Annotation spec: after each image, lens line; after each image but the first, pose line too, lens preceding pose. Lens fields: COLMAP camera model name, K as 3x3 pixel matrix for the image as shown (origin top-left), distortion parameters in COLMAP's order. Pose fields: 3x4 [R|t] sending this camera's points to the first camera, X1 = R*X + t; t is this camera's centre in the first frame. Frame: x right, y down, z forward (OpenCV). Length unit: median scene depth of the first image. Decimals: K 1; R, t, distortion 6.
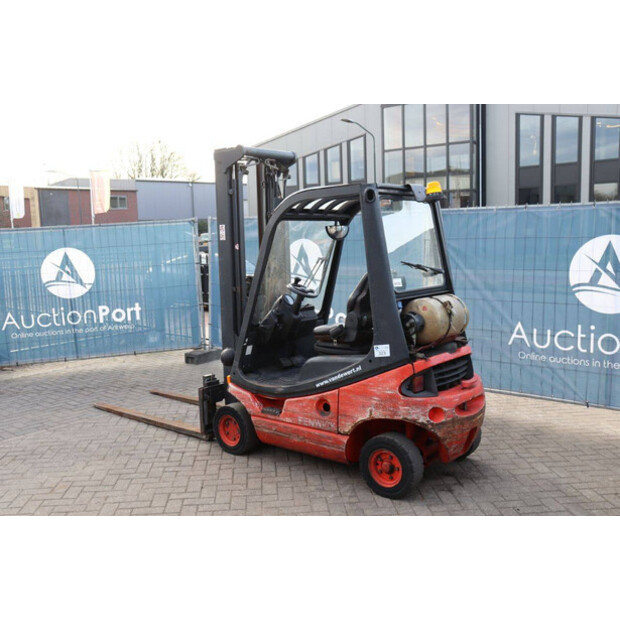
lens RADIAL K [[629.9, 0, 307.0], [0, 629.9, 307.6], [0, 0, 1]] dist [0.035356, 0.000000]
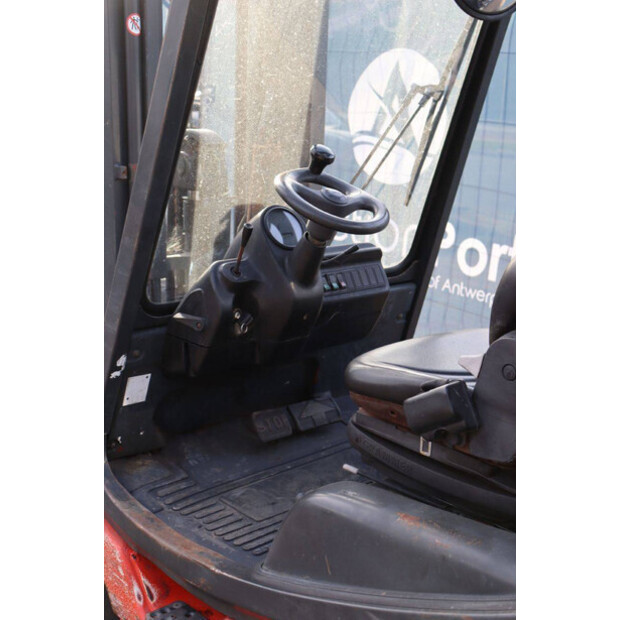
lens RADIAL K [[900.8, 0, 307.0], [0, 900.8, 309.6], [0, 0, 1]] dist [0.162078, 0.000000]
pose [[0.988893, 0.093607, -0.115446, 0.030313], [-0.077011, 0.987057, 0.140672, -0.033941], [0.127119, -0.130219, 0.983302, 0.600237]]
